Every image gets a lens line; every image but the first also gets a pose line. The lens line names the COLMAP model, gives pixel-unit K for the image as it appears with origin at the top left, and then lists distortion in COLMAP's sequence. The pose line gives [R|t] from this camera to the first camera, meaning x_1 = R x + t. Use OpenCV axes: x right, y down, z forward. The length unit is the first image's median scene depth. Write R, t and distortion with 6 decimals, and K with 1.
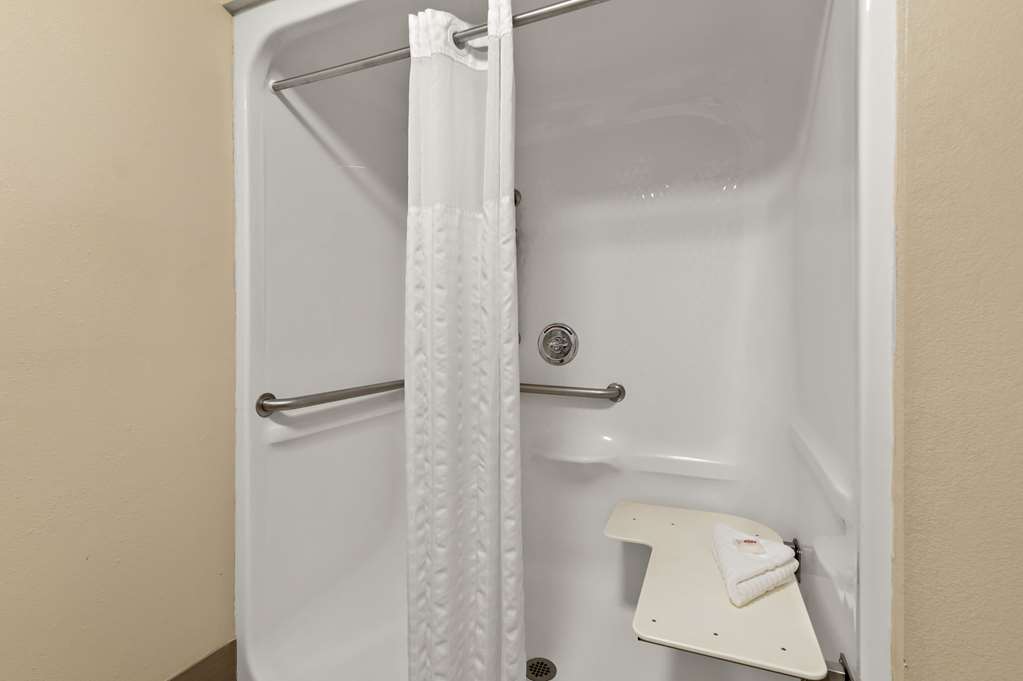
lens RADIAL K [[468.7, 0, 513.7], [0, 468.7, 327.6], [0, 0, 1]] dist [-0.089690, 0.061080]
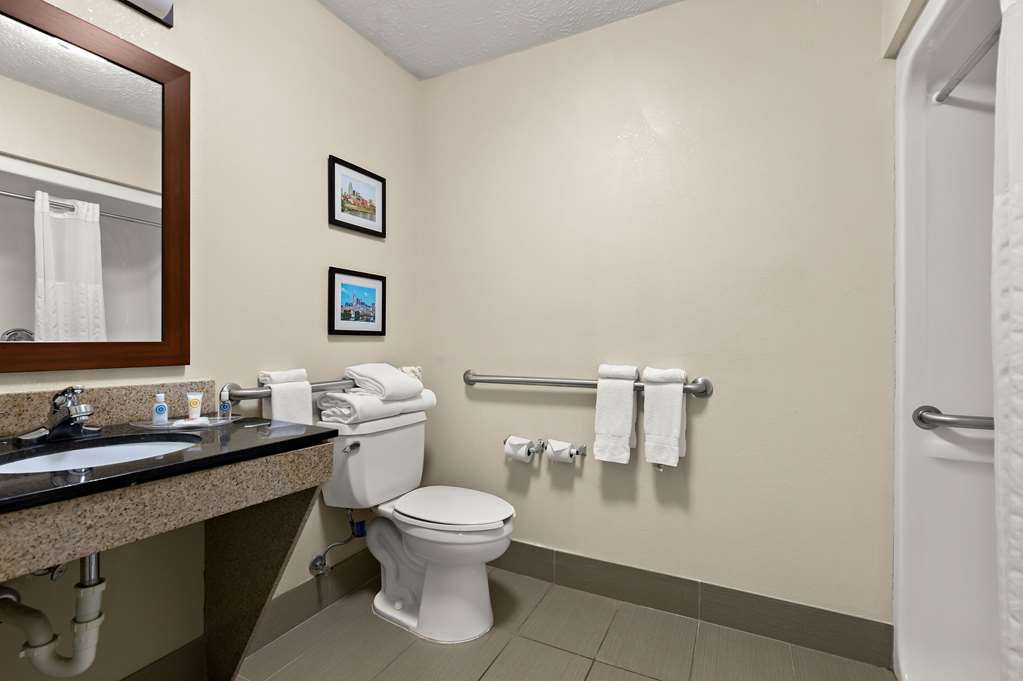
lens RADIAL K [[468.7, 0, 513.7], [0, 468.7, 327.6], [0, 0, 1]] dist [-0.089690, 0.061080]
pose [[-0.073340, -0.027335, -0.996932, 0.534272], [-0.005953, 0.999618, -0.026971, 0.002288], [0.997289, 0.003957, -0.073475, 0.156180]]
